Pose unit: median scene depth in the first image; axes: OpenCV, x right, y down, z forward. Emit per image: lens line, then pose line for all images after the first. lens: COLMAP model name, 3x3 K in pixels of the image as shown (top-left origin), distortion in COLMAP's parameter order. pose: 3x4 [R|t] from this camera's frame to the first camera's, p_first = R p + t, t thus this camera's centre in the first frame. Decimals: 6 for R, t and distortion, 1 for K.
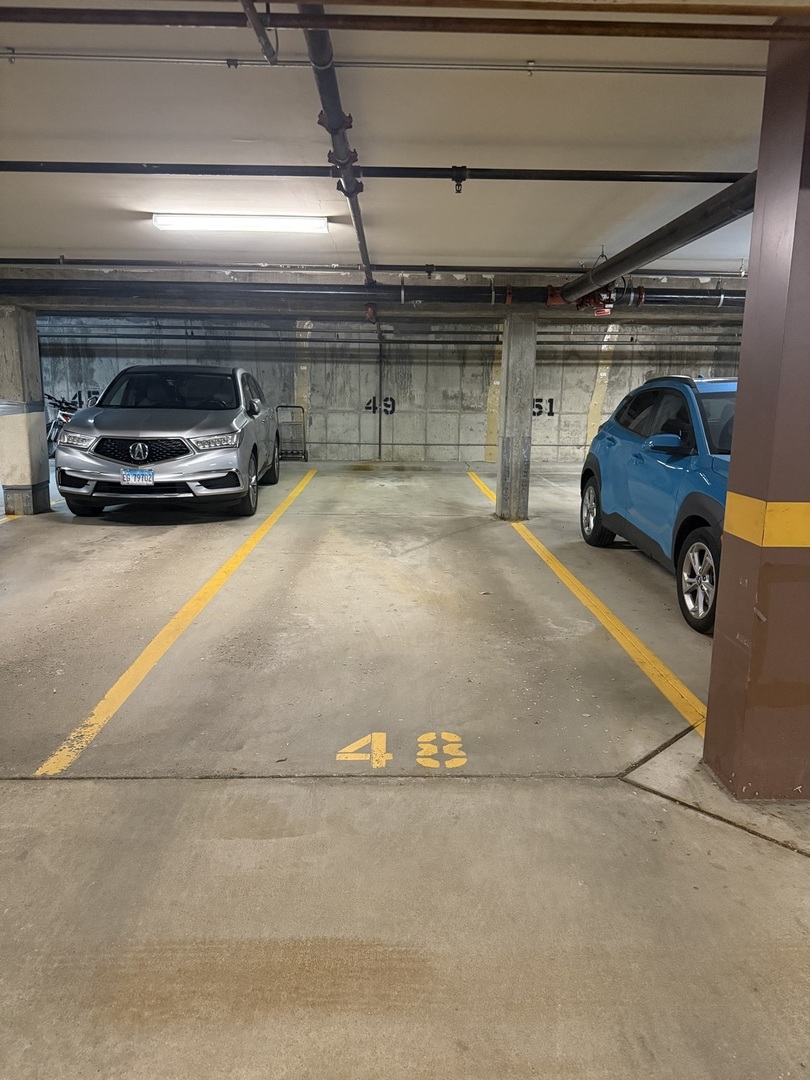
lens RADIAL K [[754.6, 0, 403.2], [0, 754.6, 542.6], [0, 0, 1]] dist [0.127186, -0.207803]
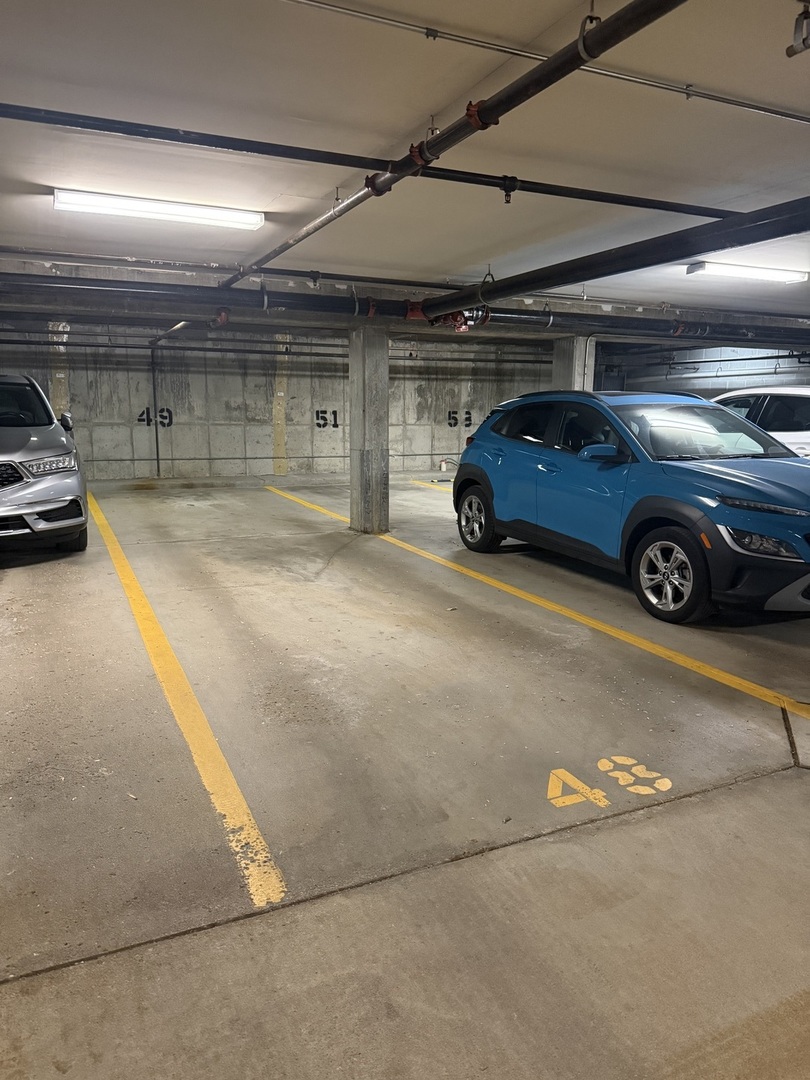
lens RADIAL K [[754.6, 0, 403.2], [0, 754.6, 542.6], [0, 0, 1]] dist [0.127186, -0.207803]
pose [[0.915585, -0.076554, 0.394771, -0.226486], [0.081528, 0.996662, 0.004185, -0.019659], [-0.393774, 0.028353, 0.918770, 0.081127]]
